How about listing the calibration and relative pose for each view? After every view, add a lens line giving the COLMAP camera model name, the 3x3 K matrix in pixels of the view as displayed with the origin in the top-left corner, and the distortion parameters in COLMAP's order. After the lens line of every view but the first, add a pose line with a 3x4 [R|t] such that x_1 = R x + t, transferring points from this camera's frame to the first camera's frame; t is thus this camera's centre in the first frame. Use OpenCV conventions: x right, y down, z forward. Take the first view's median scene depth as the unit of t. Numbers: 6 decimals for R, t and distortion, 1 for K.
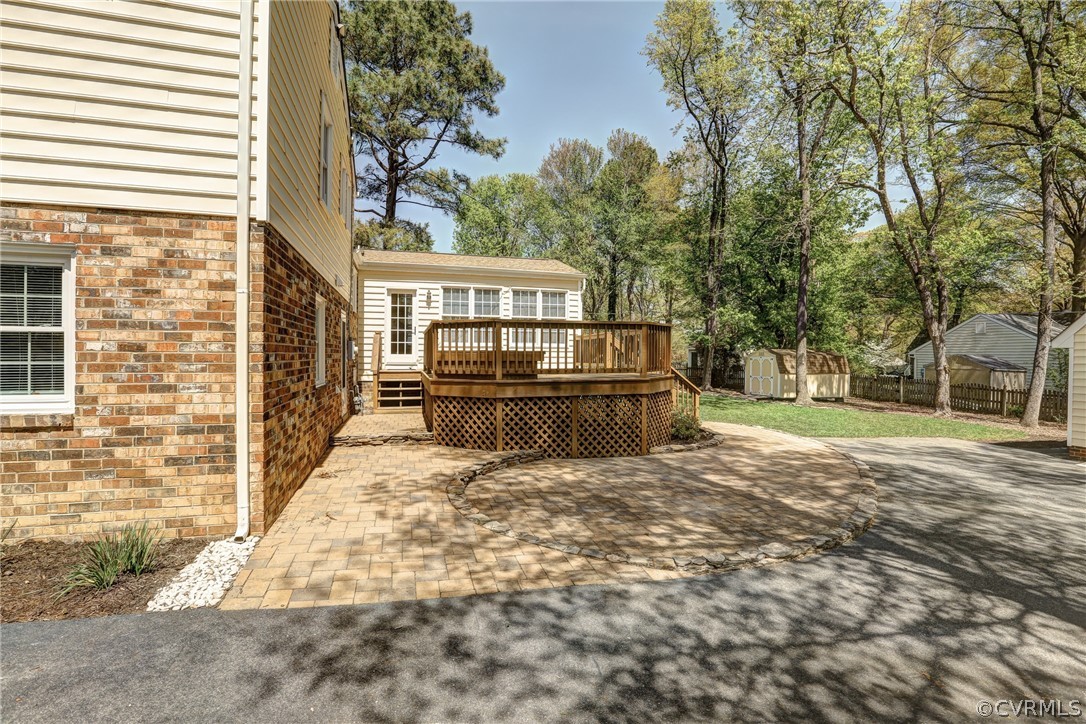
lens RADIAL K [[496.3, 0, 541.1], [0, 496.3, 359.0], [0, 0, 1]] dist [-0.039955, 0.010596]
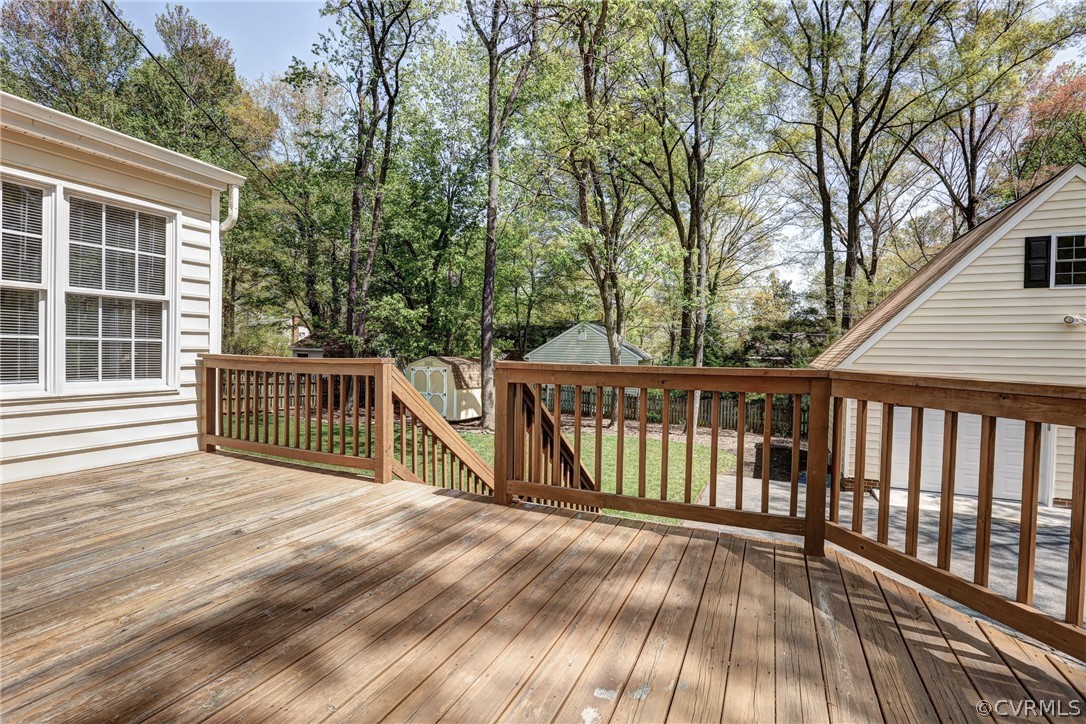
lens RADIAL K [[496.3, 0, 552.6], [0, 496.3, 362.3], [0, 0, 1]] dist [-0.039955, 0.010596]
pose [[0.650265, -0.011082, 0.759627, -0.013803], [-0.008449, 0.999726, 0.021818, -0.024317], [-0.759661, -0.020606, 0.649993, 0.295034]]
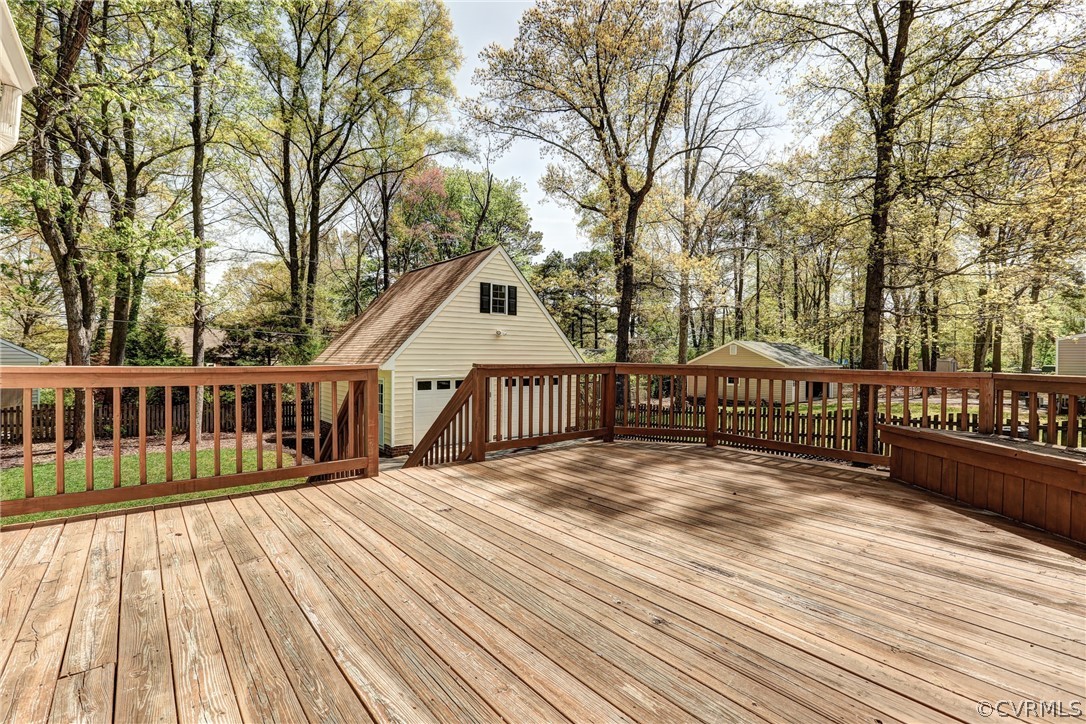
lens RADIAL K [[496.3, 0, 534.3], [0, 496.3, 362.5], [0, 0, 1]] dist [-0.039955, 0.010596]
pose [[-0.388890, -0.019256, 0.921083, -0.073324], [-0.007943, 0.999814, 0.017549, -0.024798], [-0.921250, -0.000491, -0.388971, 0.394434]]
